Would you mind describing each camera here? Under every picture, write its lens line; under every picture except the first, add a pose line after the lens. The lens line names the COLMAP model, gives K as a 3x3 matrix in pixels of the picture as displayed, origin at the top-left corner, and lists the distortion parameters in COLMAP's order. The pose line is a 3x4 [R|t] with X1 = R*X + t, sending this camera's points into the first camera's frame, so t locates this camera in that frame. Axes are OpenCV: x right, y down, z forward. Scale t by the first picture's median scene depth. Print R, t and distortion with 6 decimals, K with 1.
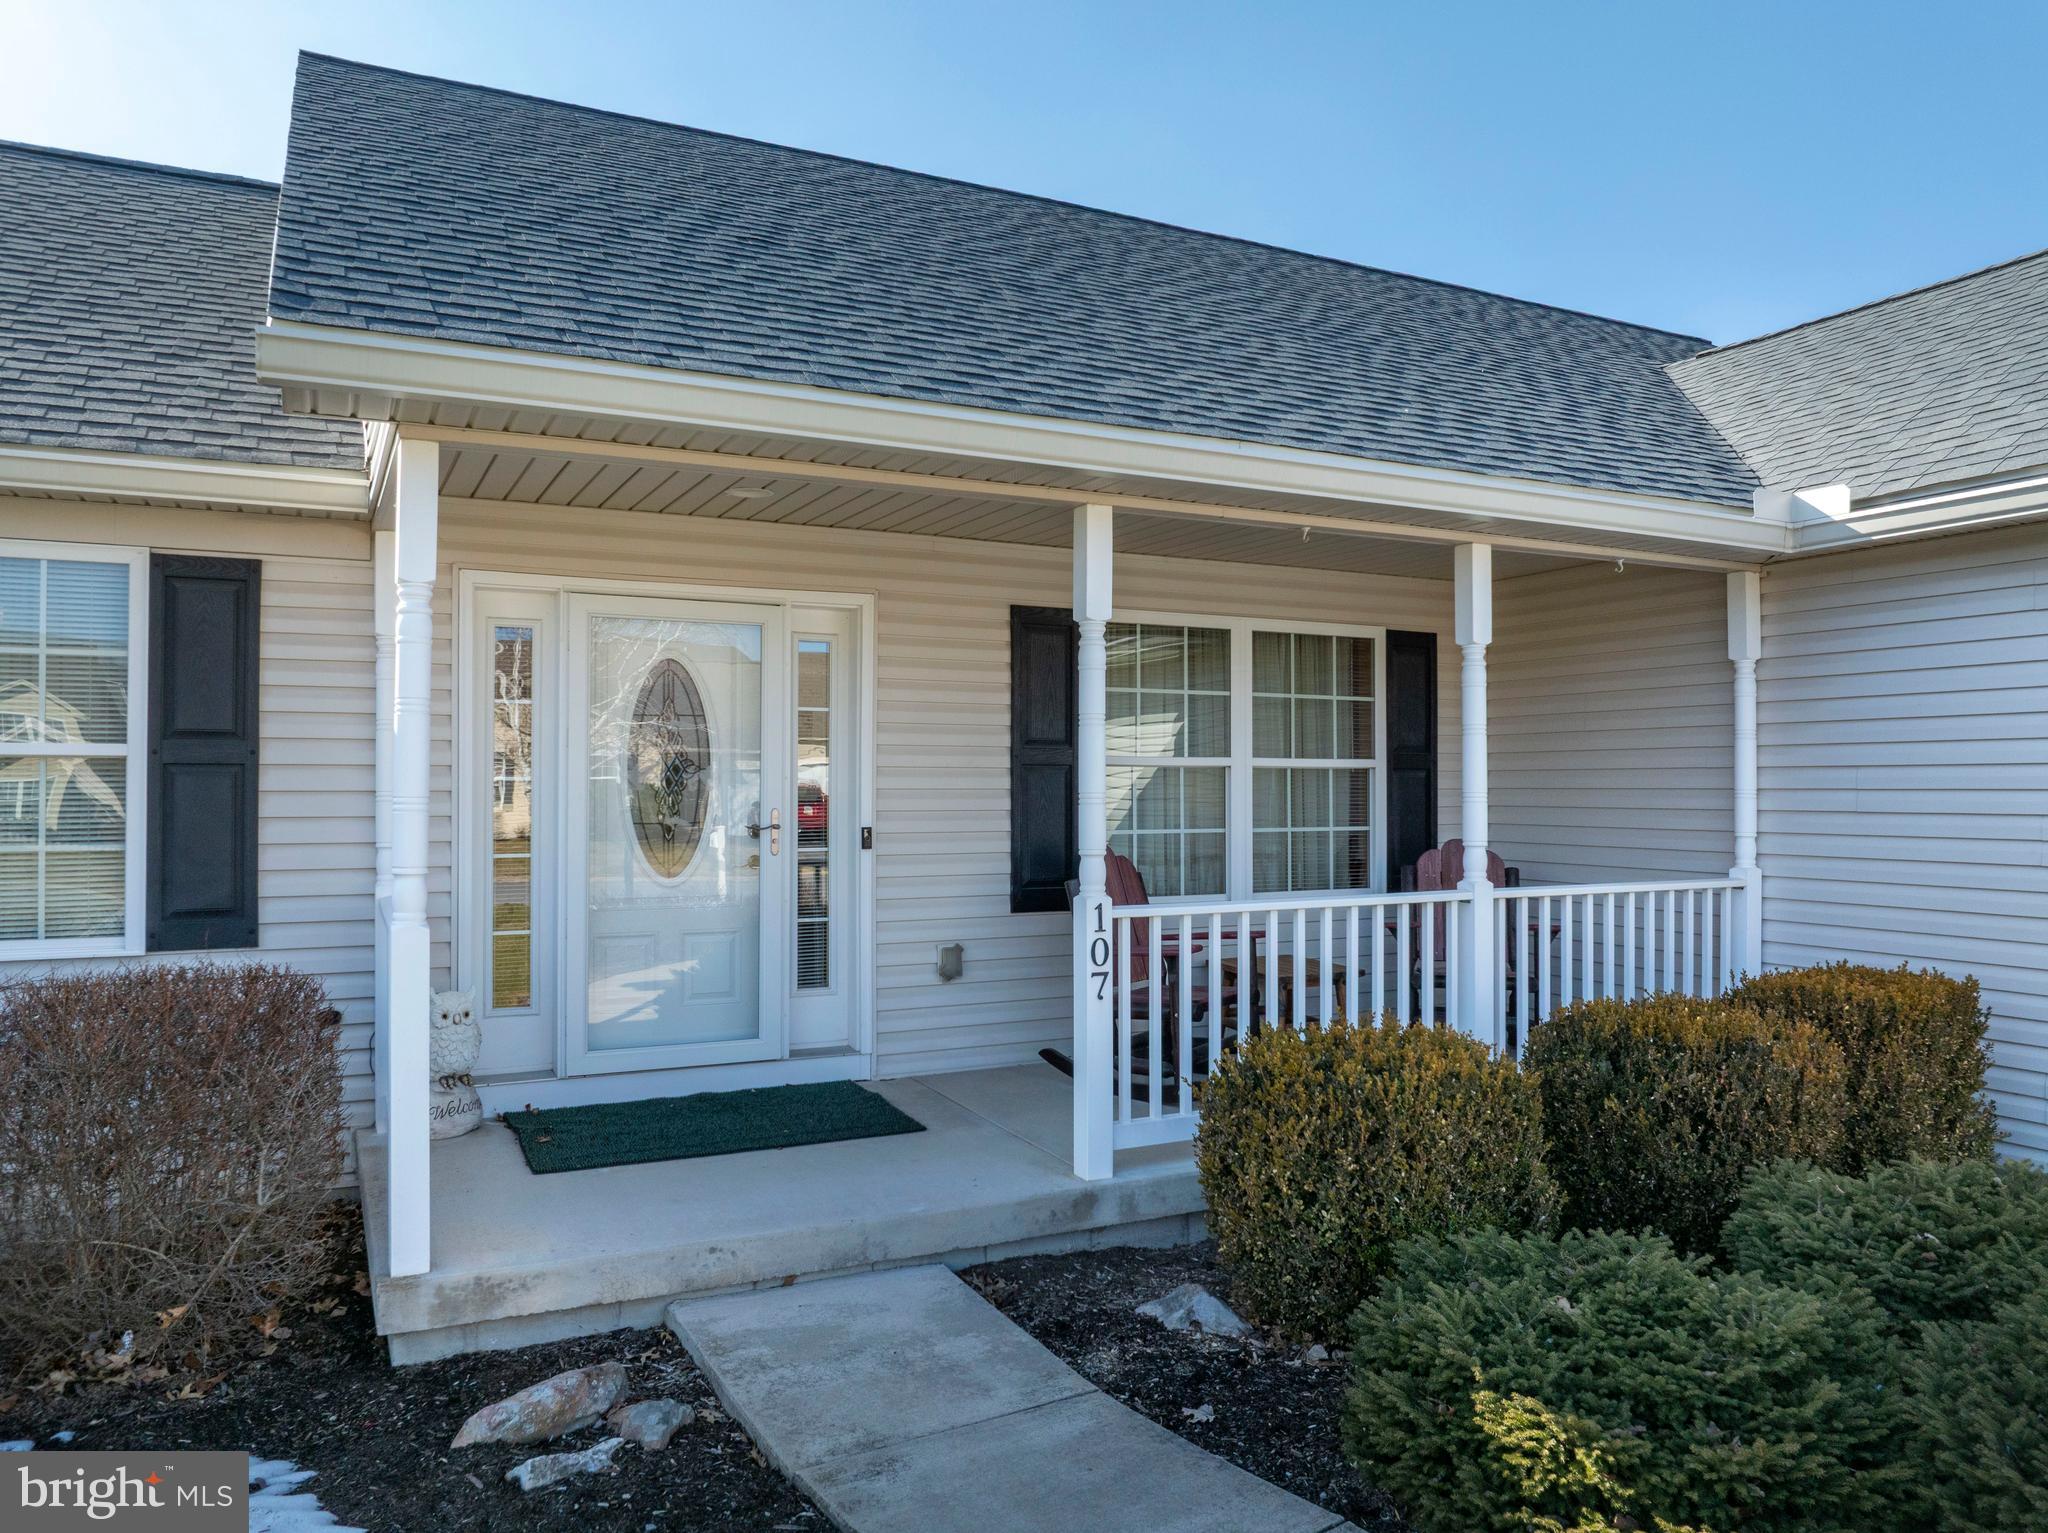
lens RADIAL K [[1432.5, 0, 1019.8], [0, 1432.5, 771.2], [0, 0, 1]] dist [-0.040505, 0.005296]
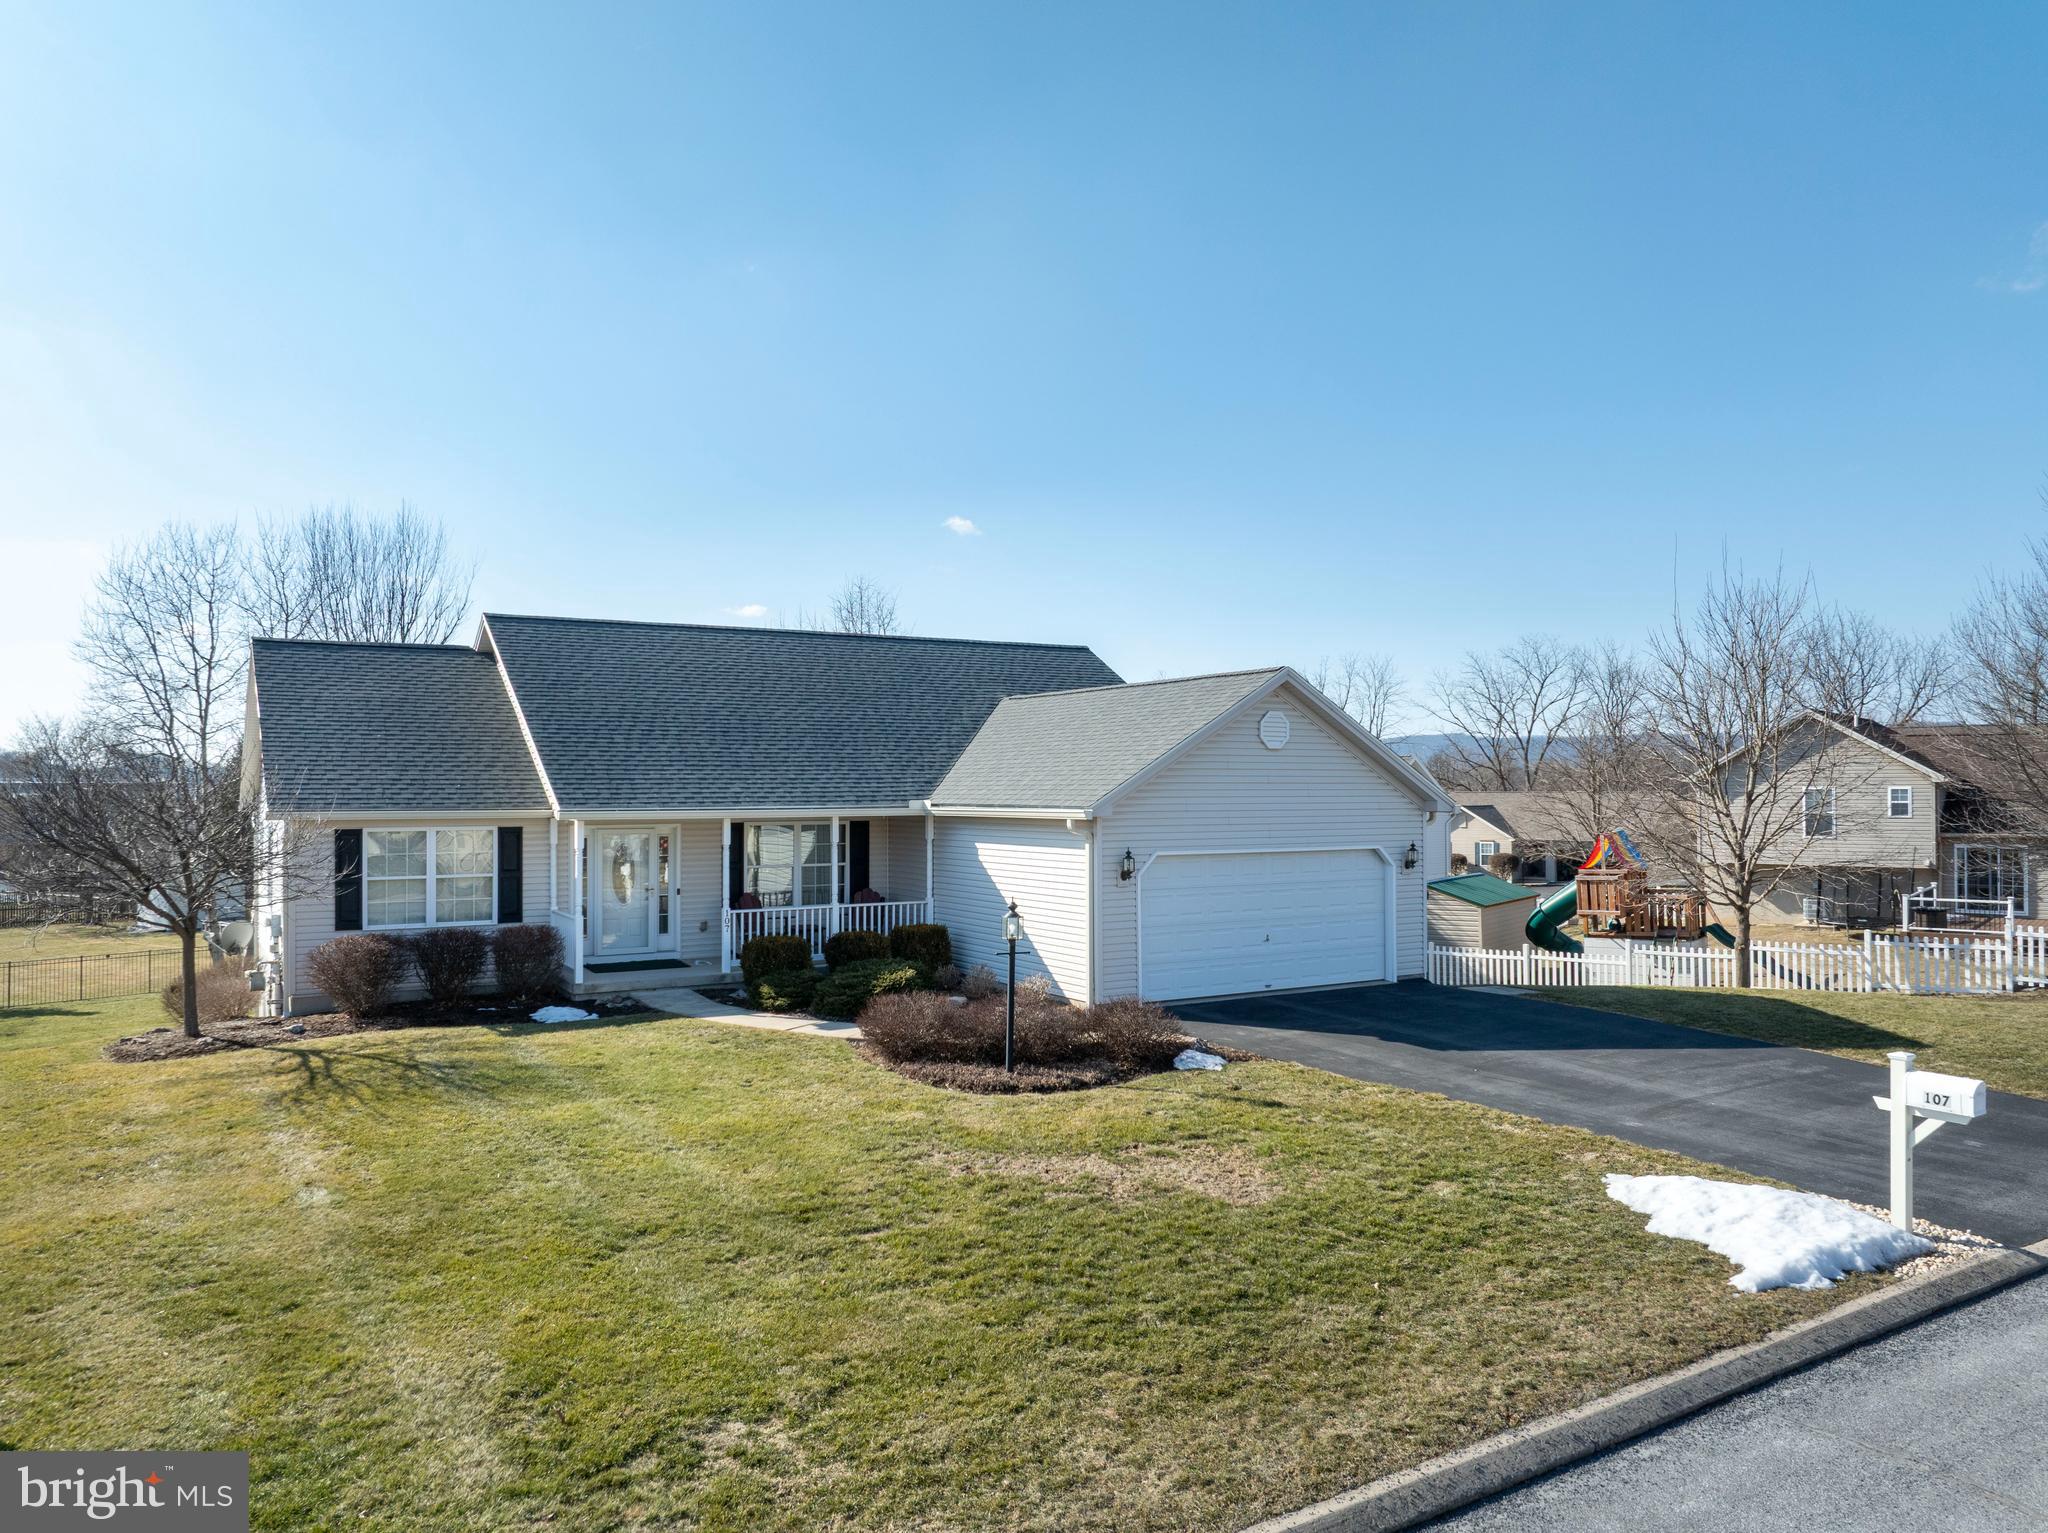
lens RADIAL K [[1432.5, 0, 1030.2], [0, 1432.5, 765.8], [0, 0, 1]] dist [-0.040505, 0.005296]
pose [[0.996611, -0.000632, 0.082262, 0.533355], [0.000947, 0.999992, -0.003791, -0.284066], [-0.082259, 0.003856, 0.996603, -2.954592]]
